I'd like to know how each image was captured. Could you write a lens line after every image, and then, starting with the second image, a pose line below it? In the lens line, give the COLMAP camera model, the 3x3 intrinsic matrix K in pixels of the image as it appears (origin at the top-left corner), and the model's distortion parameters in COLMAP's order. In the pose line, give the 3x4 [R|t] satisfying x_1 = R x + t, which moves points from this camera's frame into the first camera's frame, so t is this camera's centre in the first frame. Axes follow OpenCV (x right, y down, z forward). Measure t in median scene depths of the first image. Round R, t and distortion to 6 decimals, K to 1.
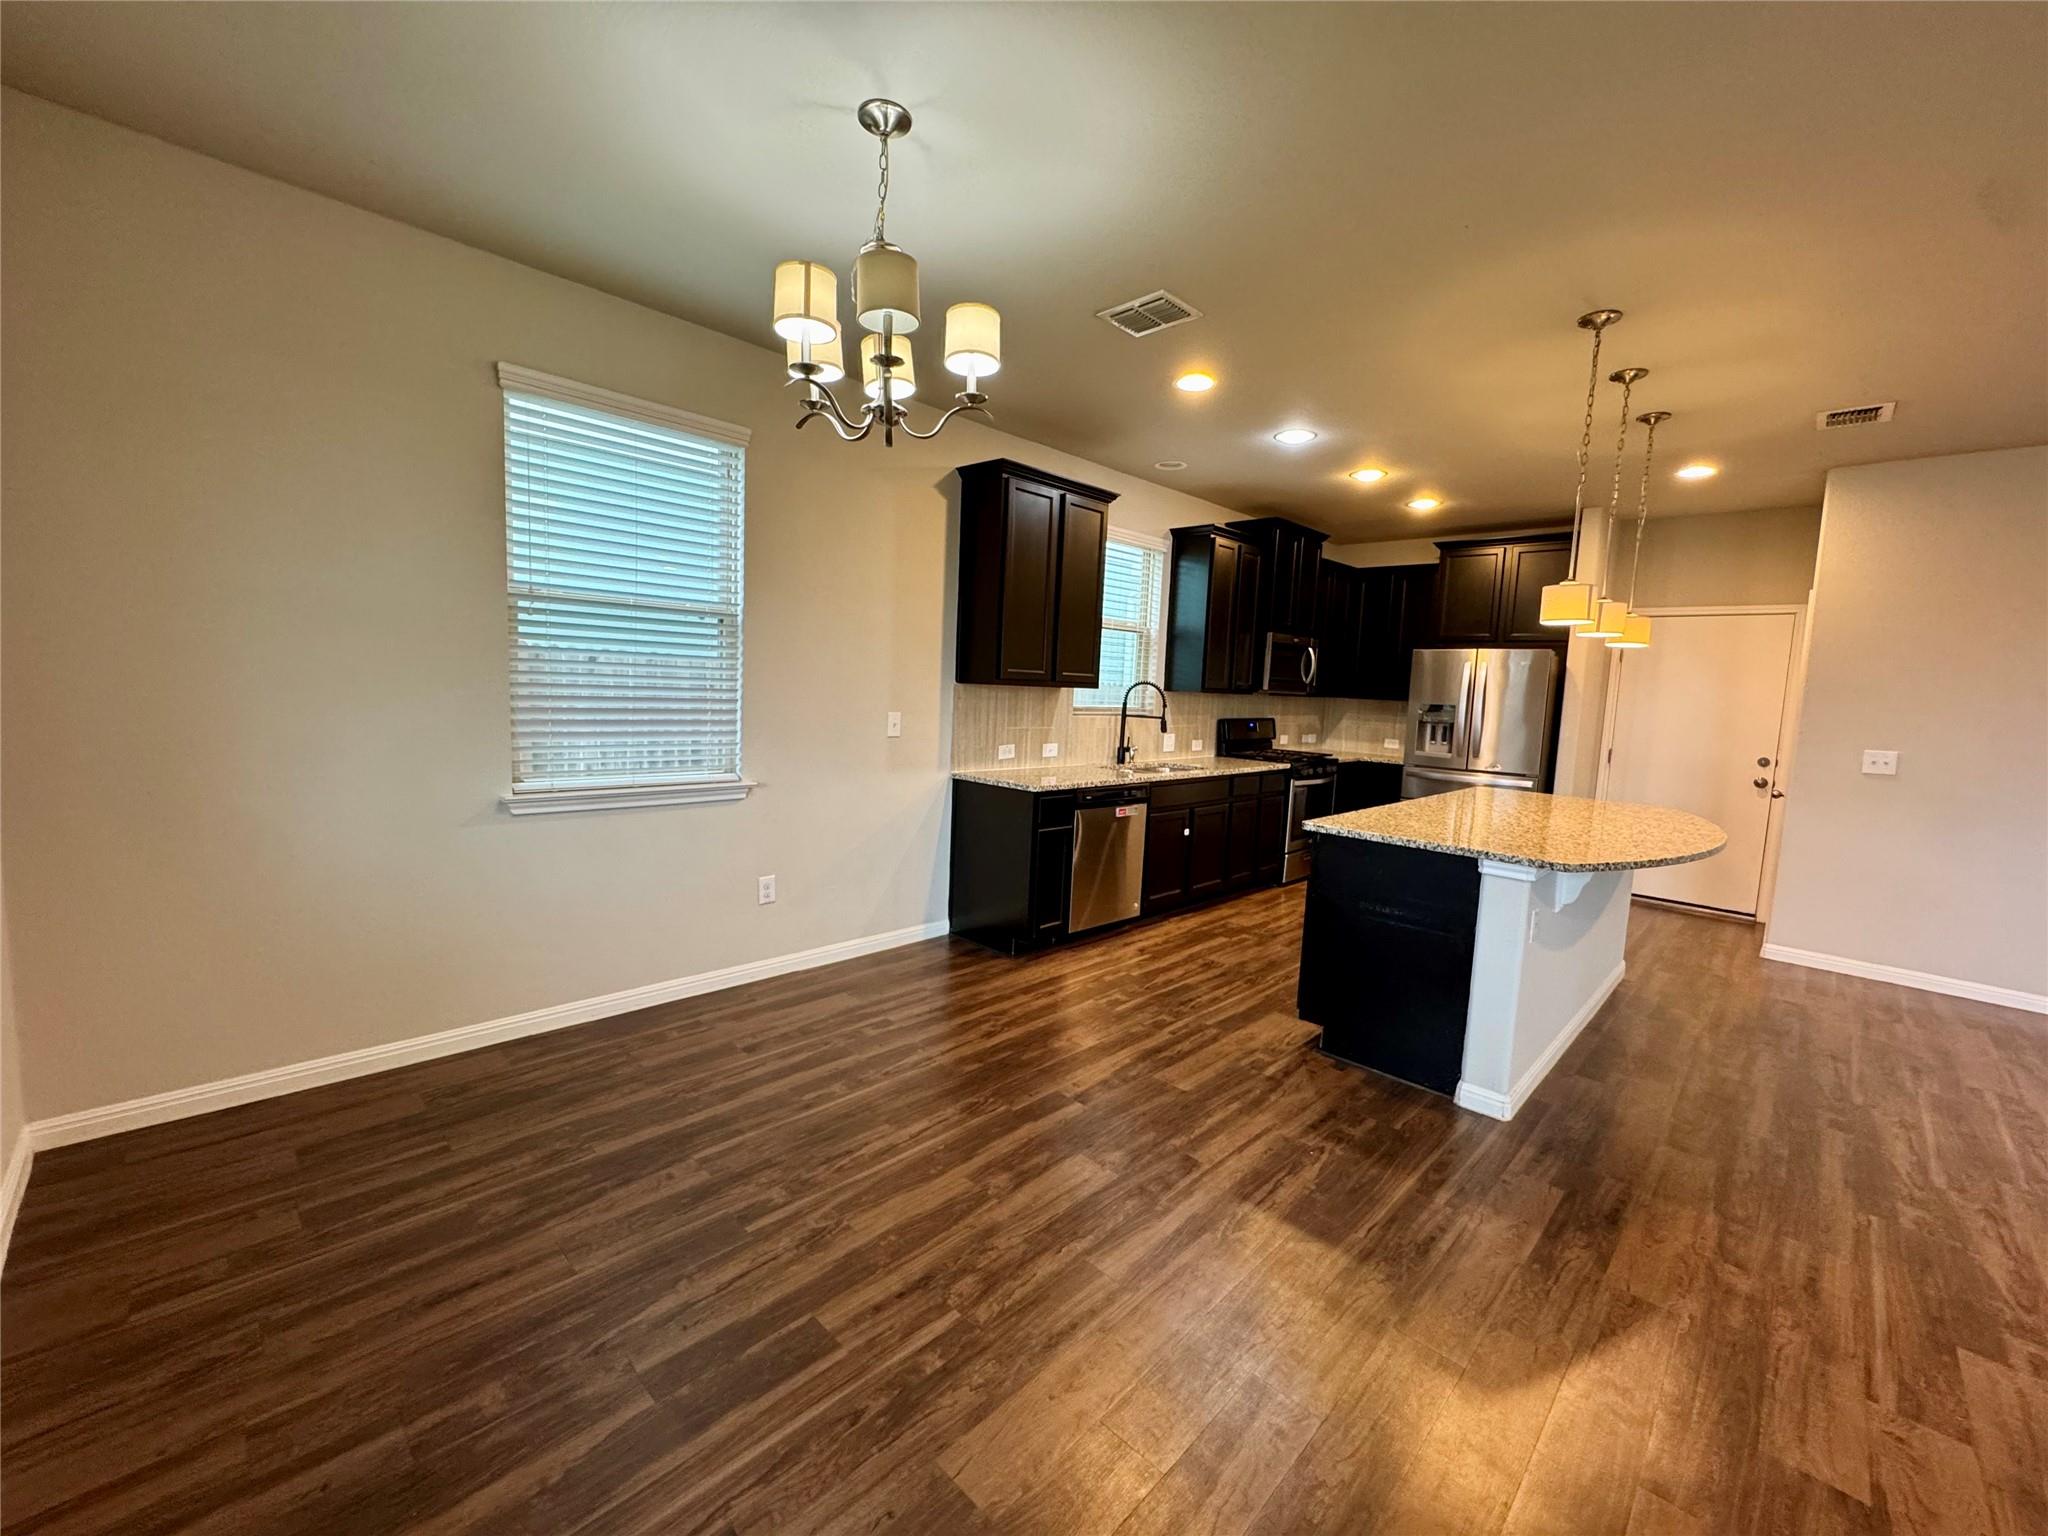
lens RADIAL K [[824.1, 0, 1027.2], [0, 824.1, 767.6], [0, 0, 1]] dist [-0.002632, 0.000055]
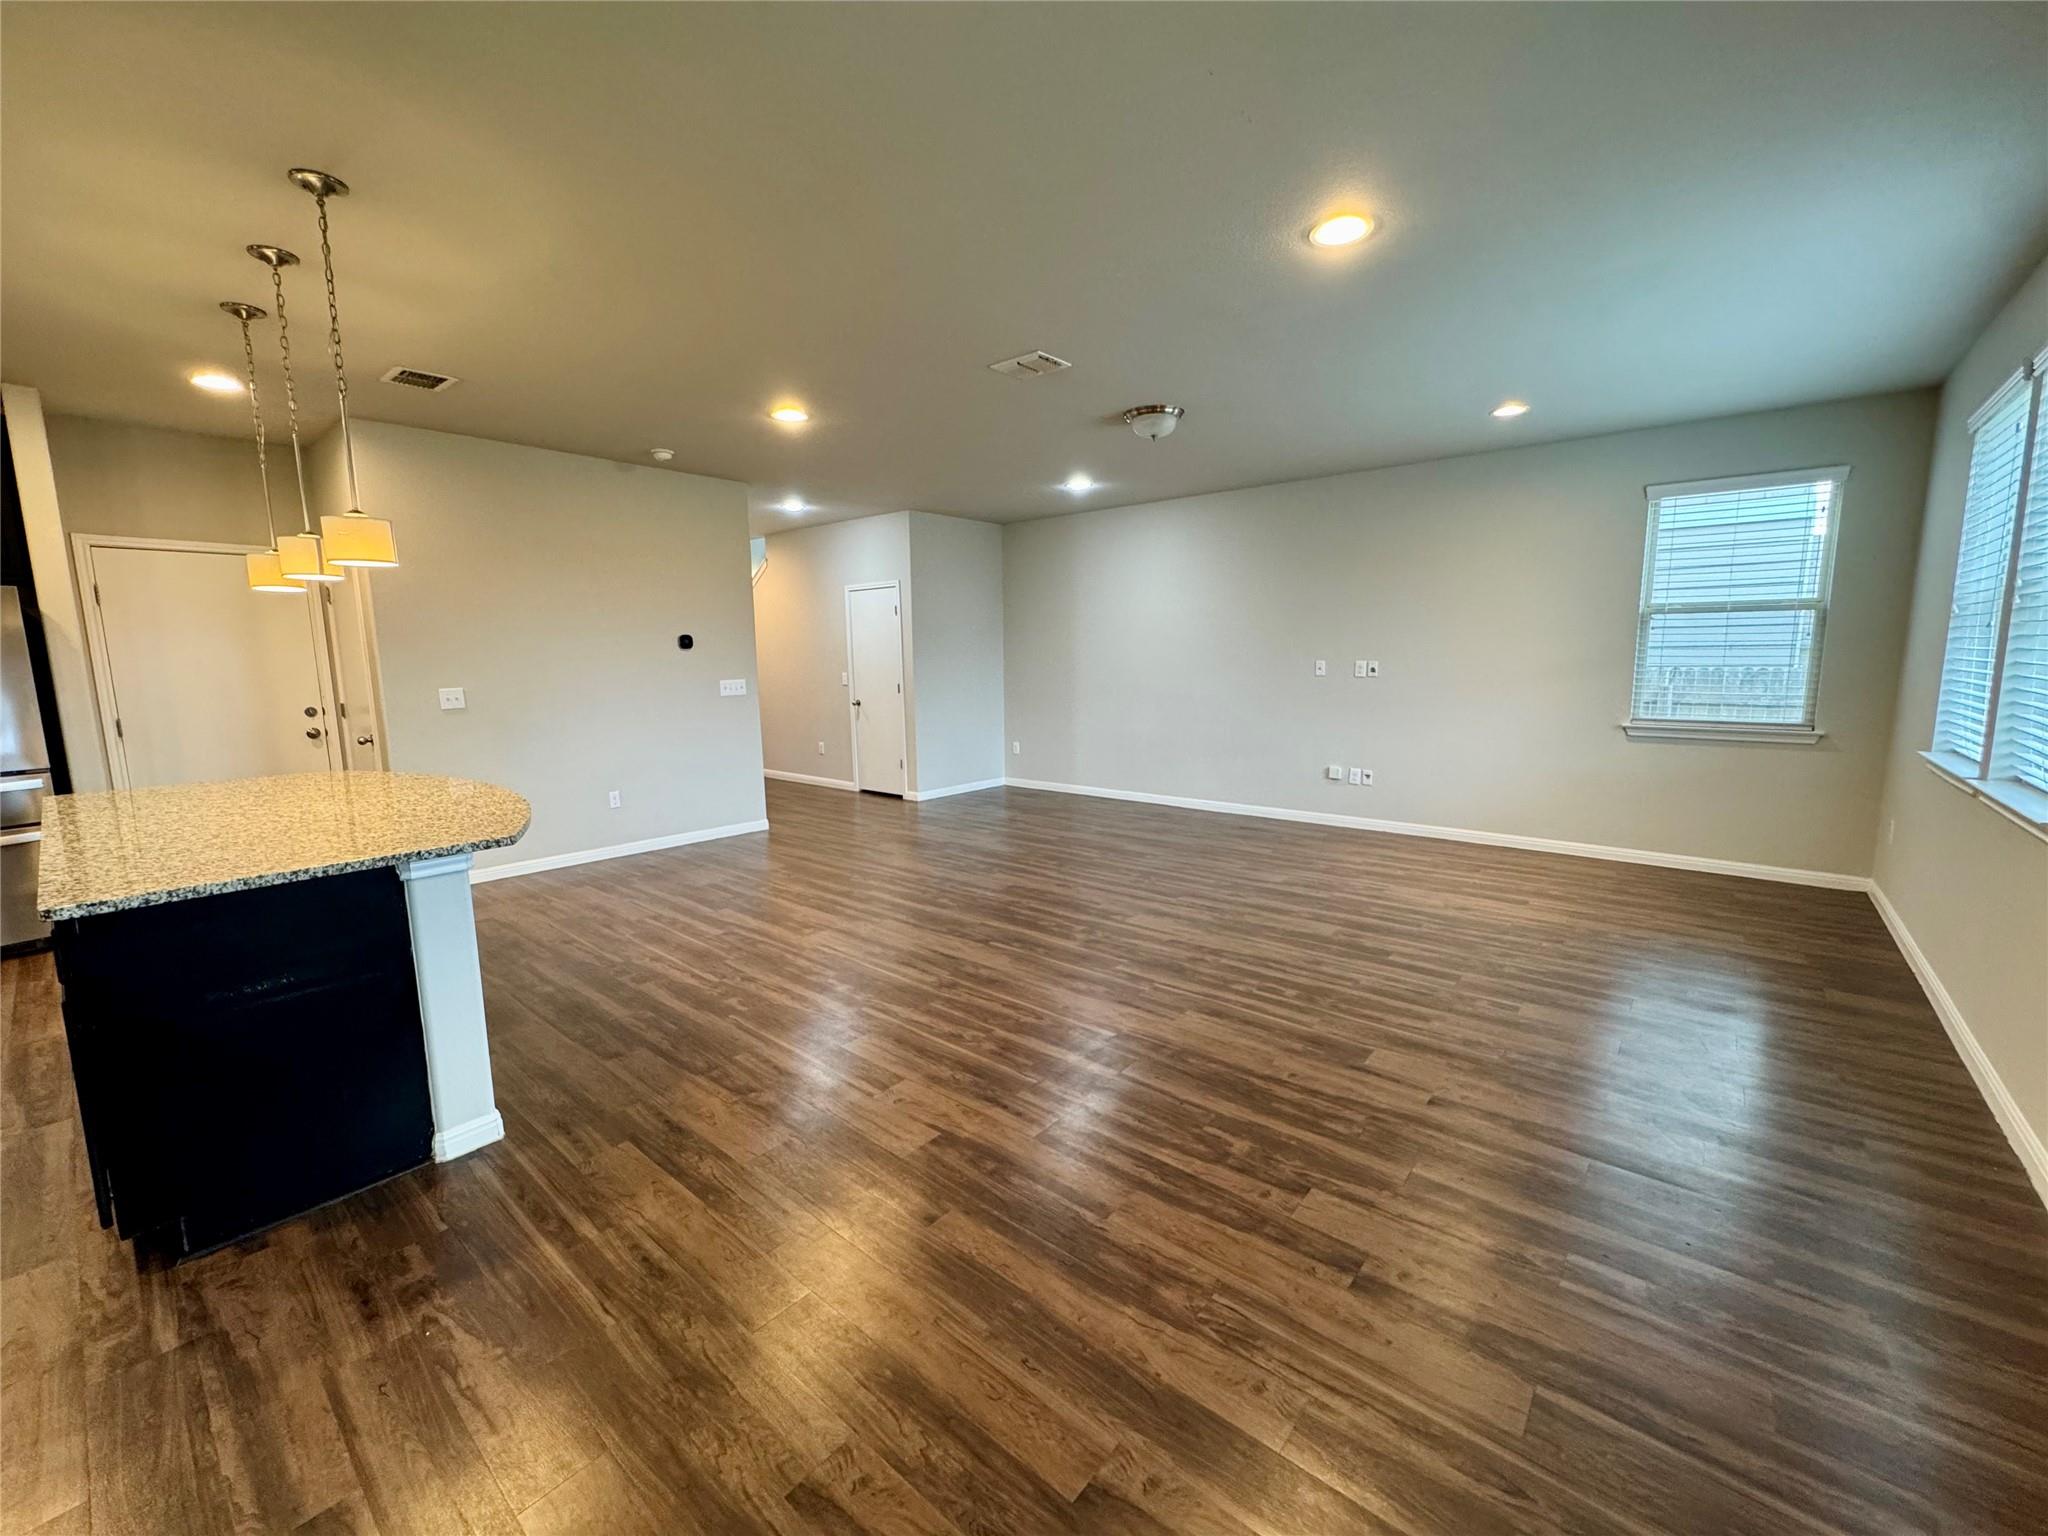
lens RADIAL K [[821.4, 0, 1026.8], [0, 821.4, 766.5], [0, 0, 1]] dist [-0.003391, 0.000141]
pose [[-0.073893, -0.180267, 0.980838, -0.150115], [0.111143, 0.975911, 0.187735, -0.037022], [-0.991053, 0.122886, -0.052077, 0.259217]]
